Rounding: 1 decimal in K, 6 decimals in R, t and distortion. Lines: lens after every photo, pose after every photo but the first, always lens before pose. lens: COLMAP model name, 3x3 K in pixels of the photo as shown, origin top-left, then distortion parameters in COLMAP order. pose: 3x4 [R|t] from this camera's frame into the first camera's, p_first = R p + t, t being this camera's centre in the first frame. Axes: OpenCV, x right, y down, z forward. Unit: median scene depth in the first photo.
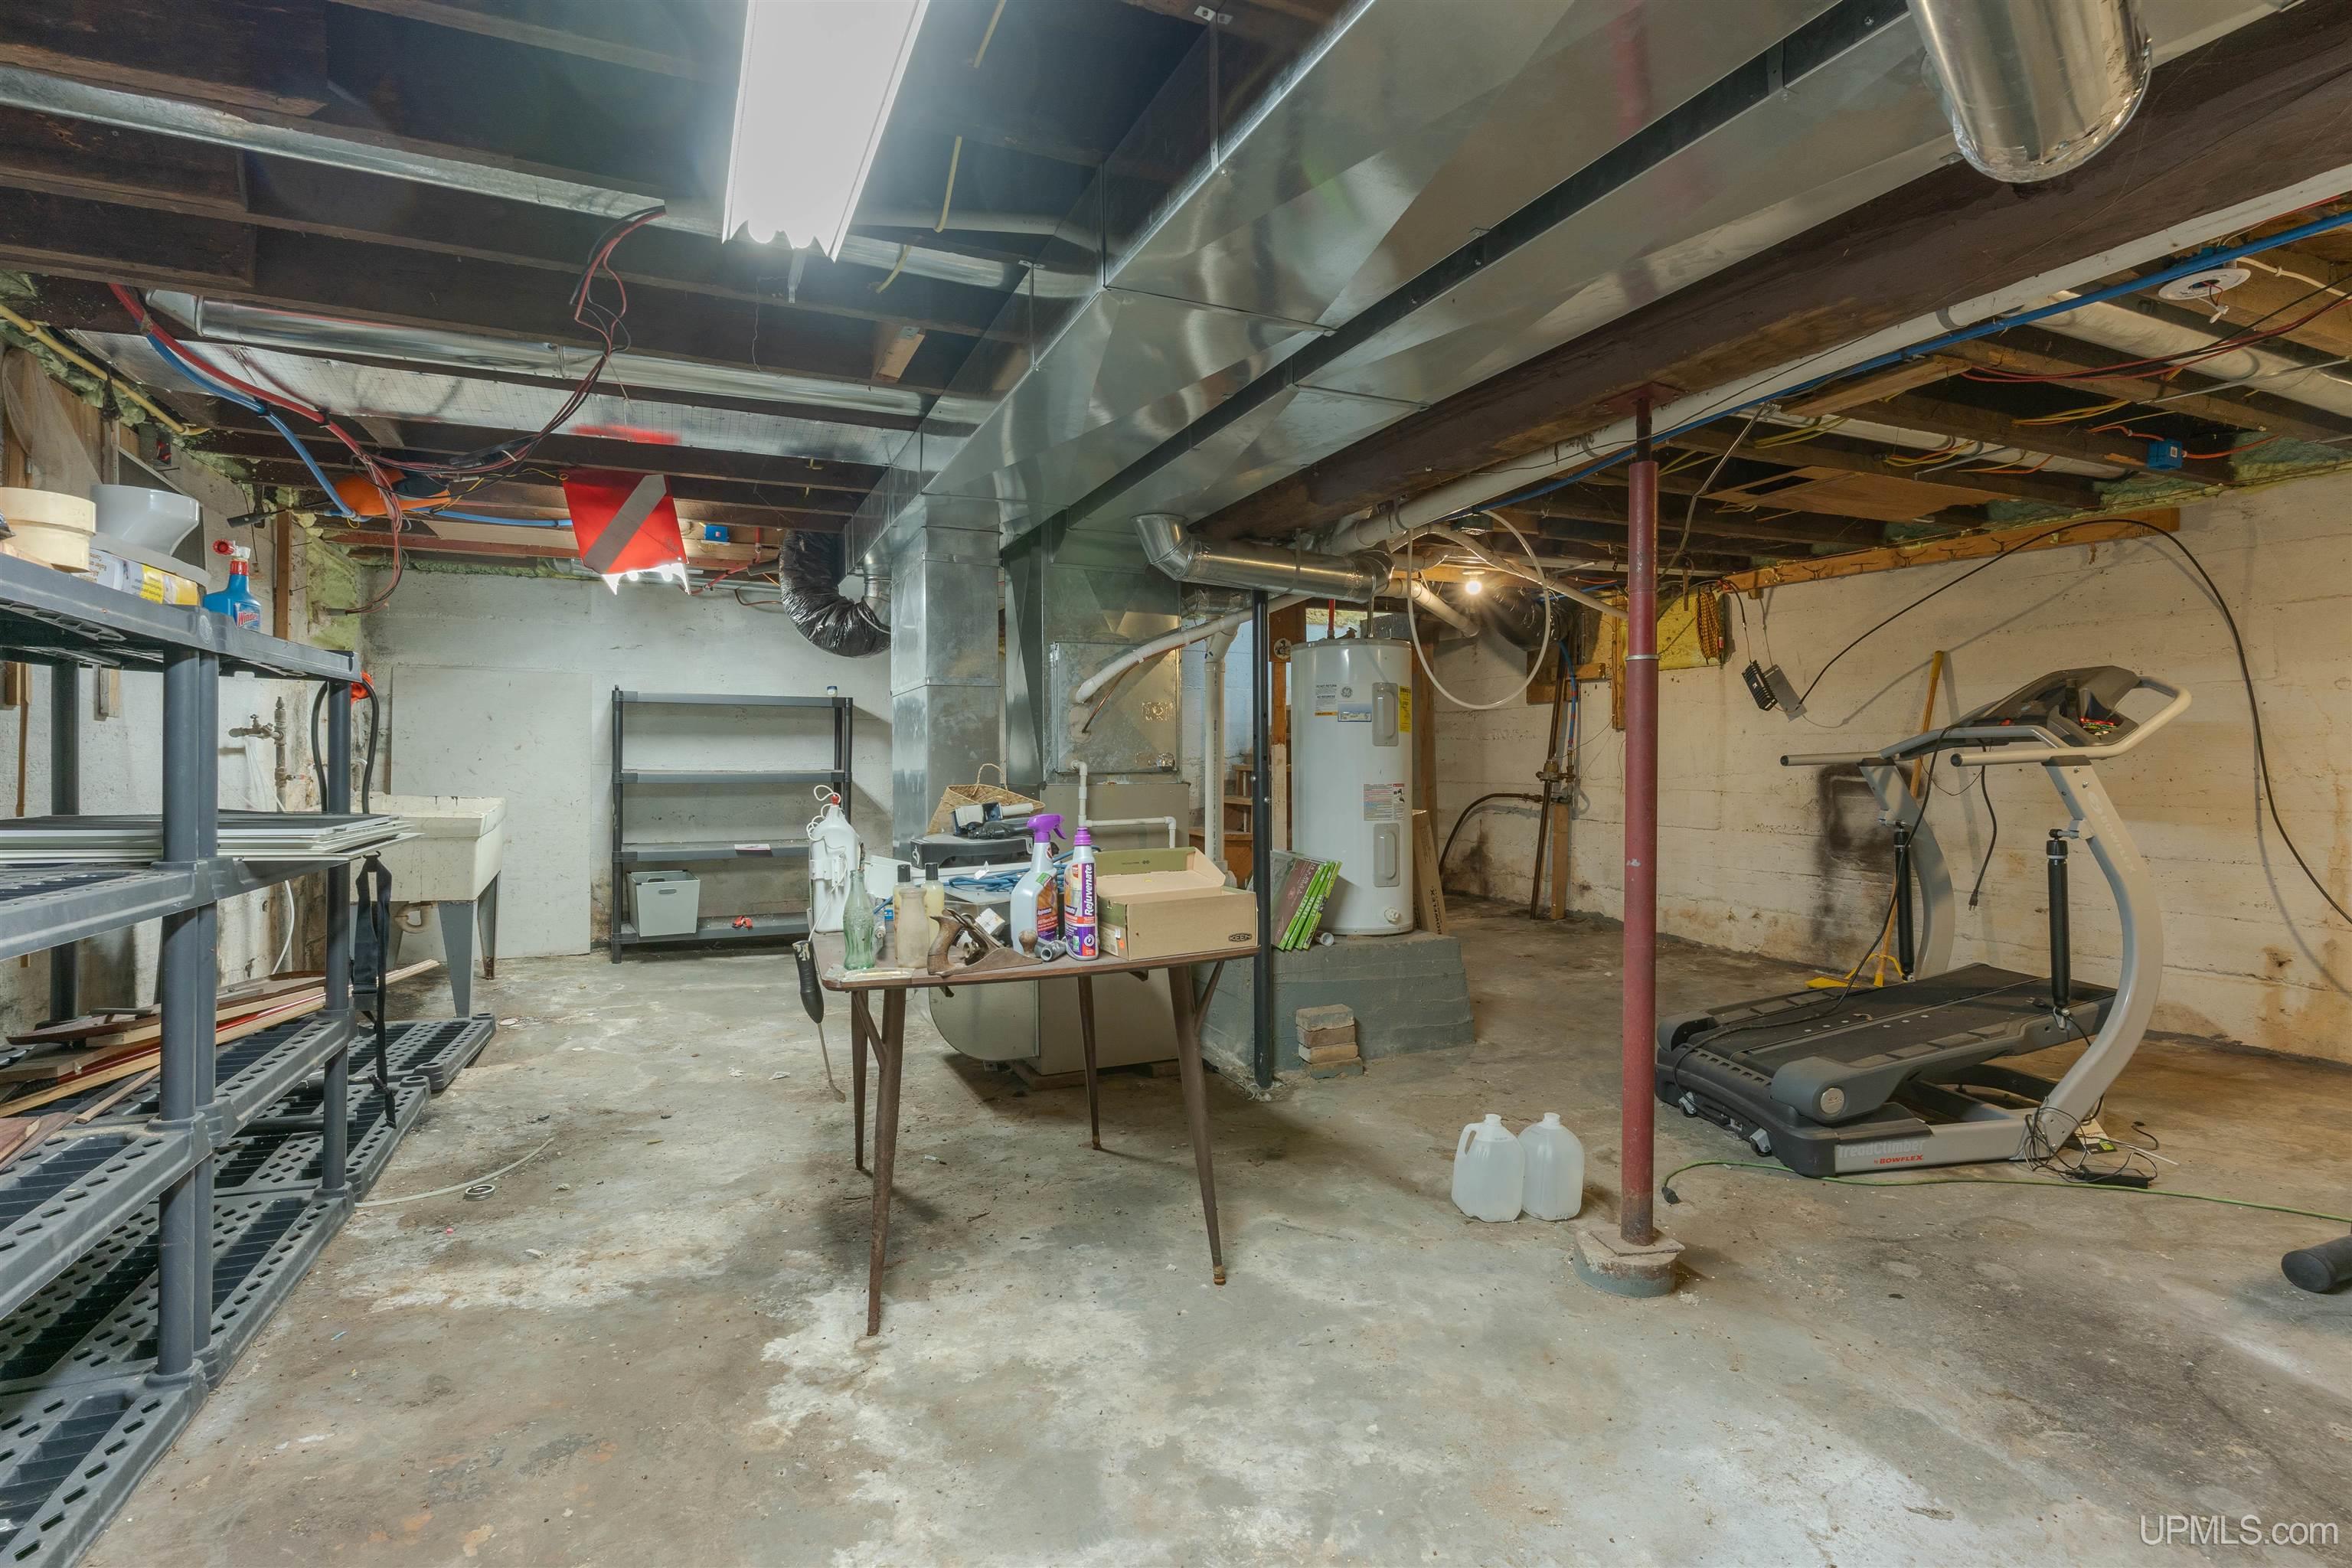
lens RADIAL K [[1128.0, 0, 1178.6], [0, 1128.0, 769.5], [0, 0, 1]] dist [0.003135, -0.000727]
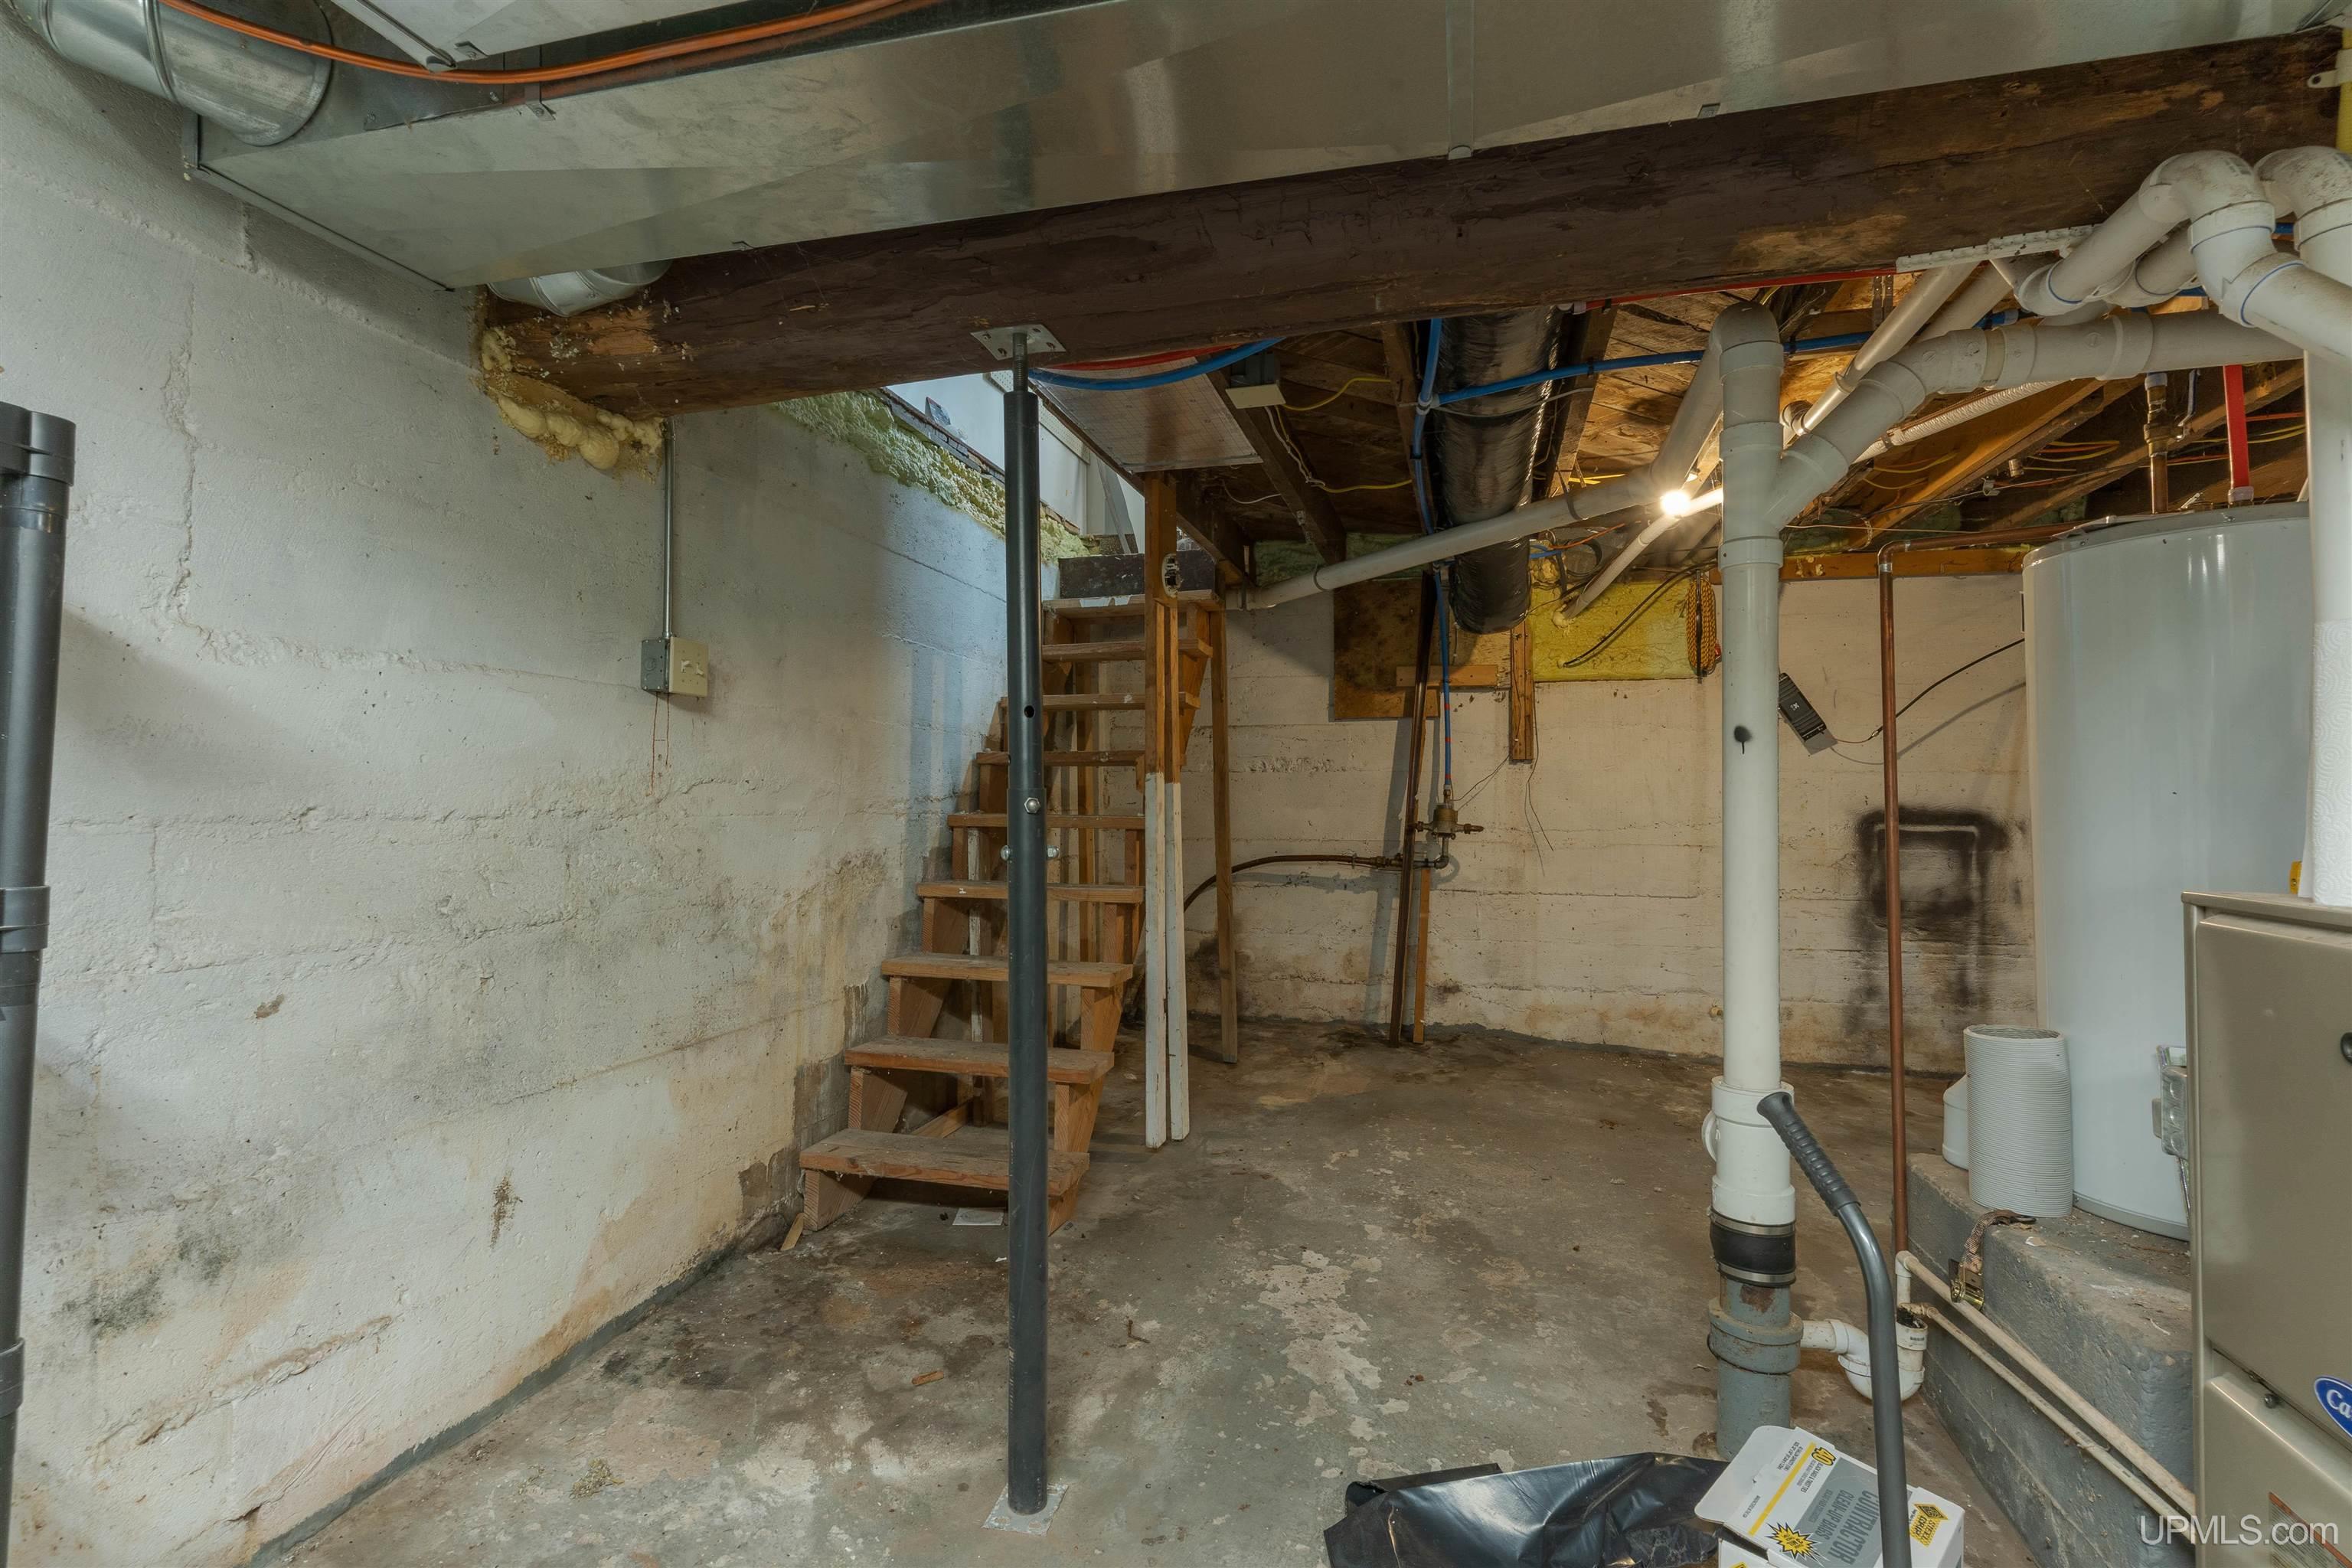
lens RADIAL K [[1128.0, 0, 1169.7], [0, 1128.0, 783.2], [0, 0, 1]] dist [0.003135, -0.000727]
pose [[0.637385, 0.009976, 0.770481, -0.282970], [0.007140, 0.999797, -0.018851, -0.009393], [-0.770513, 0.017516, 0.637184, 0.699375]]
